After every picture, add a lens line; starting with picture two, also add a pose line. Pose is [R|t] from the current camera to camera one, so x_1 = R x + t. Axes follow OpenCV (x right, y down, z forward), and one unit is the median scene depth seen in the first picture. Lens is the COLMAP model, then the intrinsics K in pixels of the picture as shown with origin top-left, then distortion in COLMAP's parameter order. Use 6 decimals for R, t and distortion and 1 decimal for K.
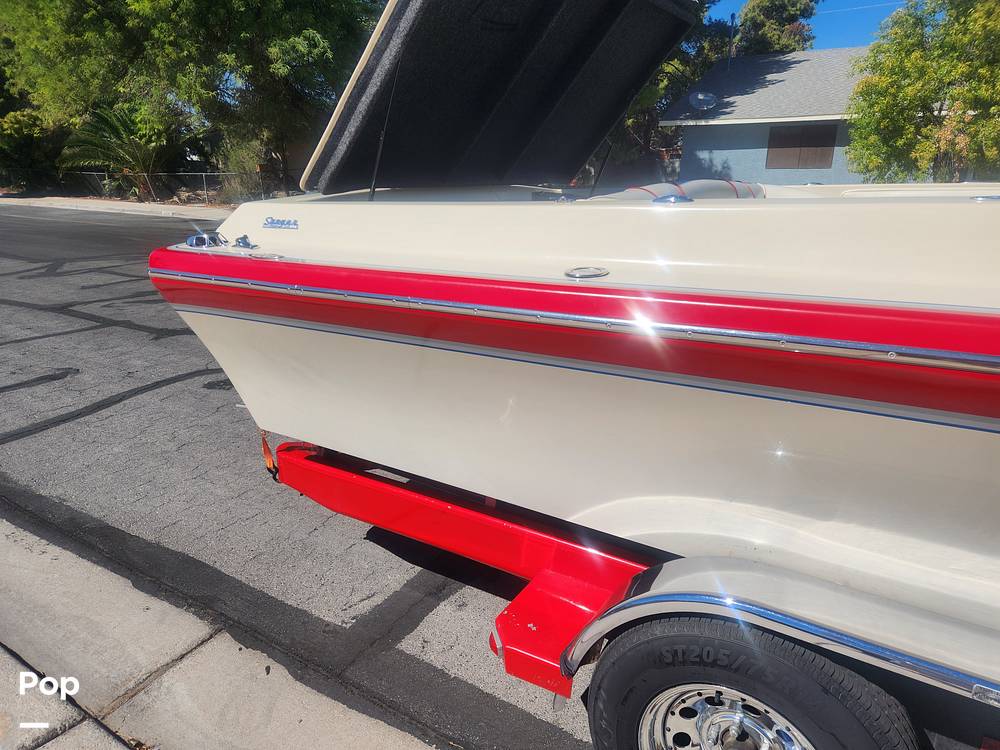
lens RADIAL K [[664.0, 0, 497.9], [0, 664.0, 381.7], [0, 0, 1]] dist [0.035774, -0.030463]
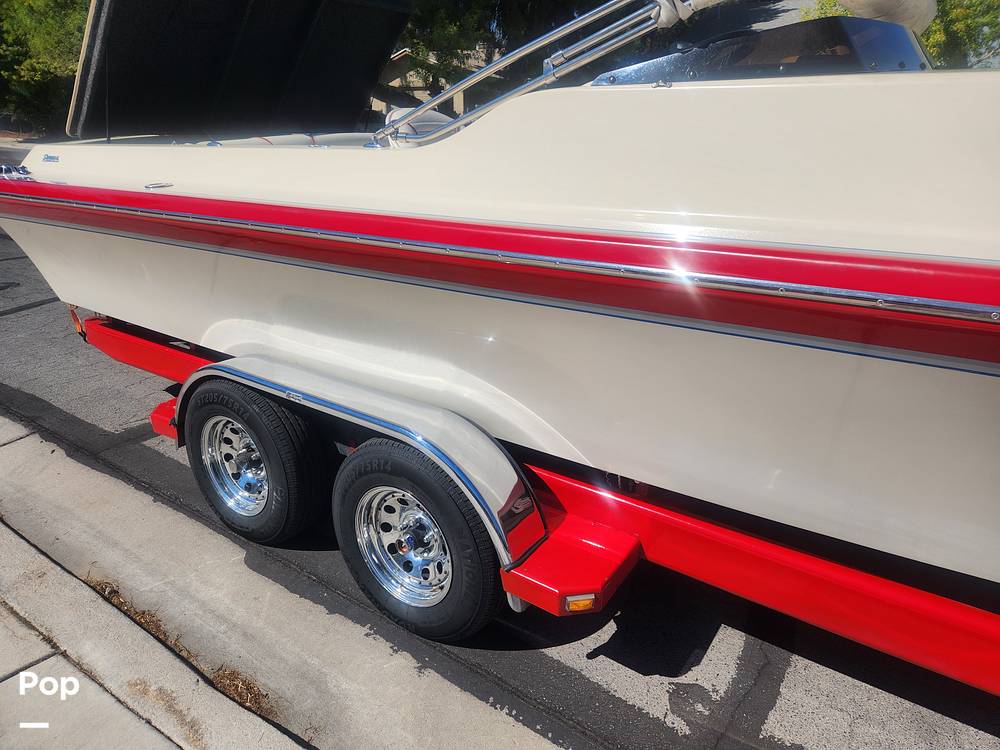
lens RADIAL K [[664.0, 0, 503.8], [0, 664.0, 373.6], [0, 0, 1]] dist [0.035774, -0.030463]
pose [[0.999005, 0.014343, -0.042221, 0.631137], [-0.011623, 0.997883, 0.063989, 0.113586], [0.043050, -0.063435, 0.997057, -0.409163]]
